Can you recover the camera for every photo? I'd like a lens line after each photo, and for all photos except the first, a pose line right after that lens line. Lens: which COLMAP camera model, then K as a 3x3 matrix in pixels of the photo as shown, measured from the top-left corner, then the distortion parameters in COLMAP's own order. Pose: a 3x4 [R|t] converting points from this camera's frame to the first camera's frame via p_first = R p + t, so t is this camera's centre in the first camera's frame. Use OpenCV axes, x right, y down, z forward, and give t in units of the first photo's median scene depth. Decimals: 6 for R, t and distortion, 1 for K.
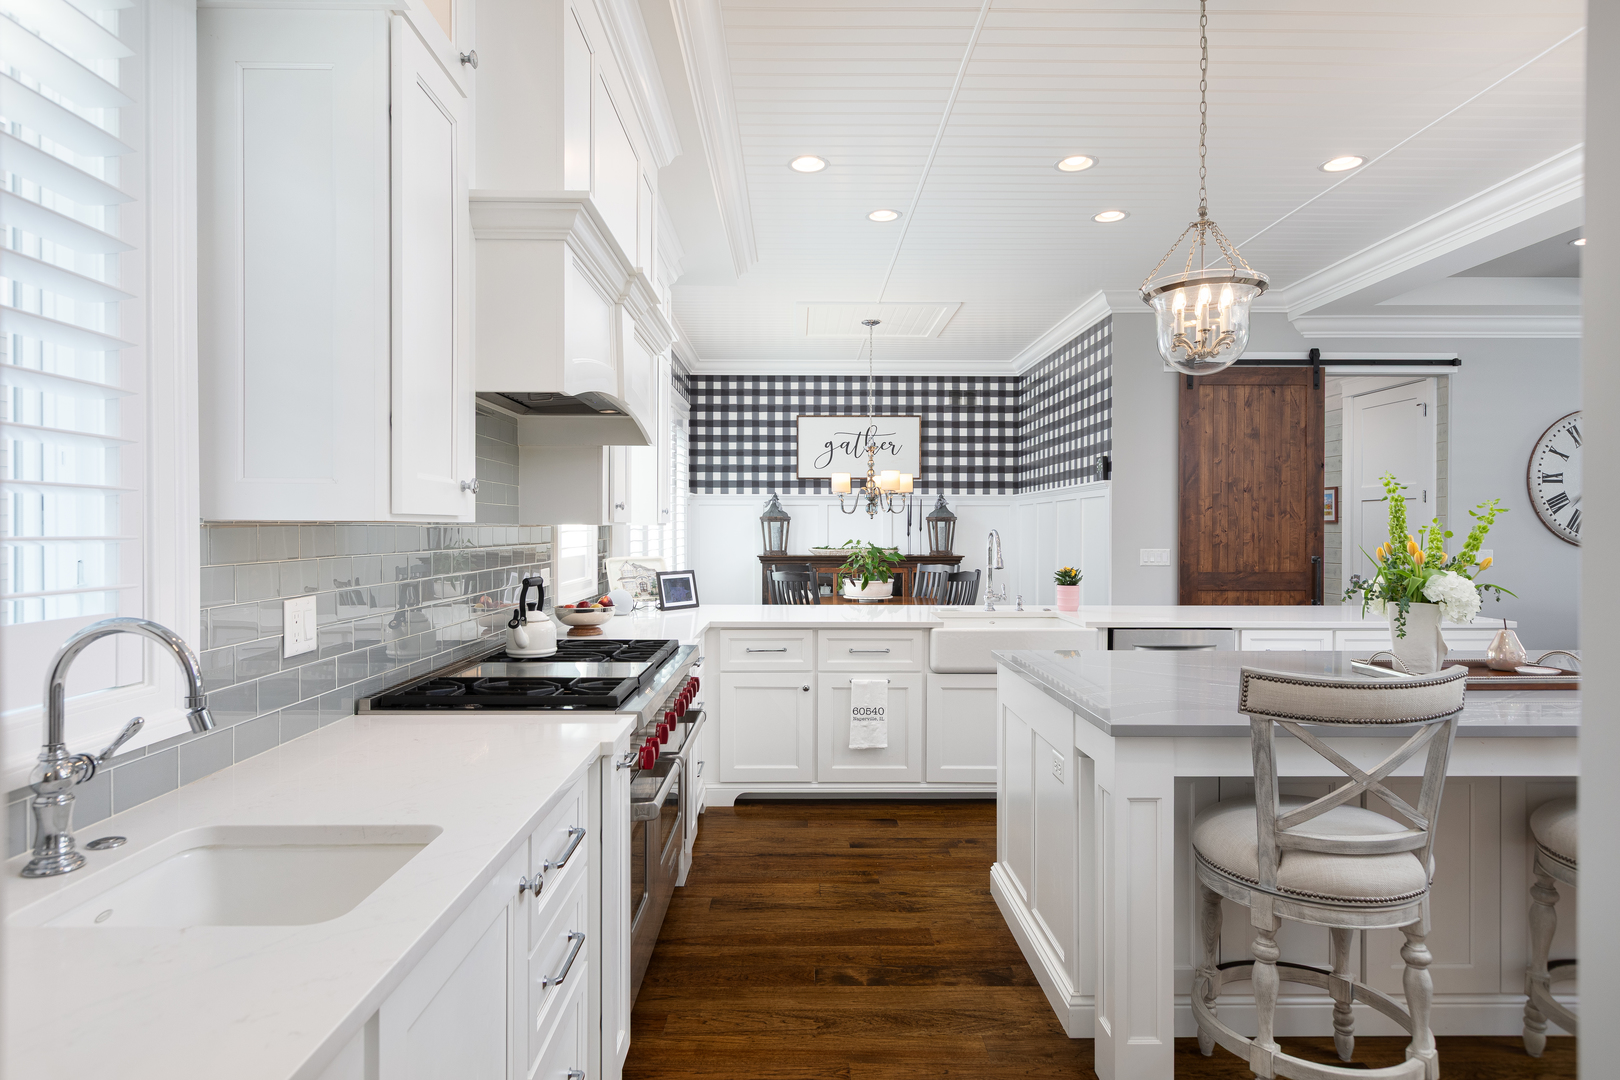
lens RADIAL K [[879.7, 0, 810.0], [0, 879.7, 540.0], [0, 0, 1]] dist [-0.001369, 0.001195]
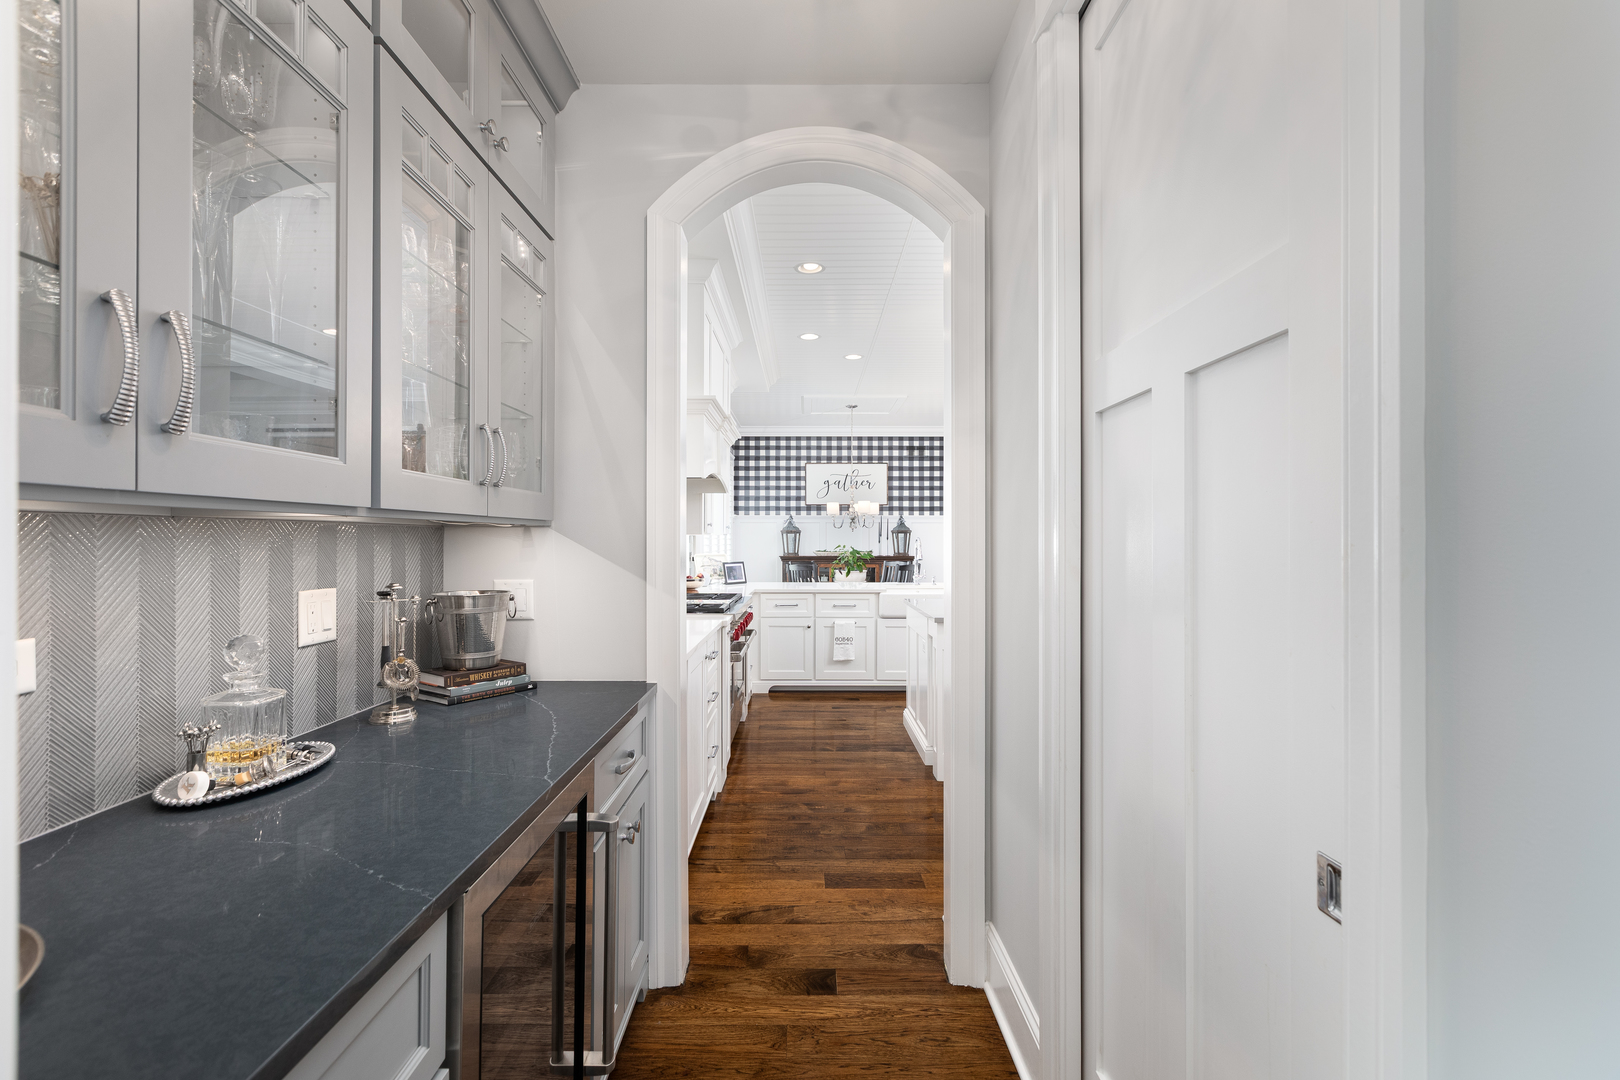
lens RADIAL K [[744.8, 0, 810.0], [0, 744.8, 540.0], [0, 0, 1]] dist [-0.000429, -0.000052]
pose [[0.999925, -0.001250, -0.012150, 0.008642], [0.001077, 0.999898, -0.014245, 0.008103], [0.012167, 0.014230, 0.999825, -0.271016]]
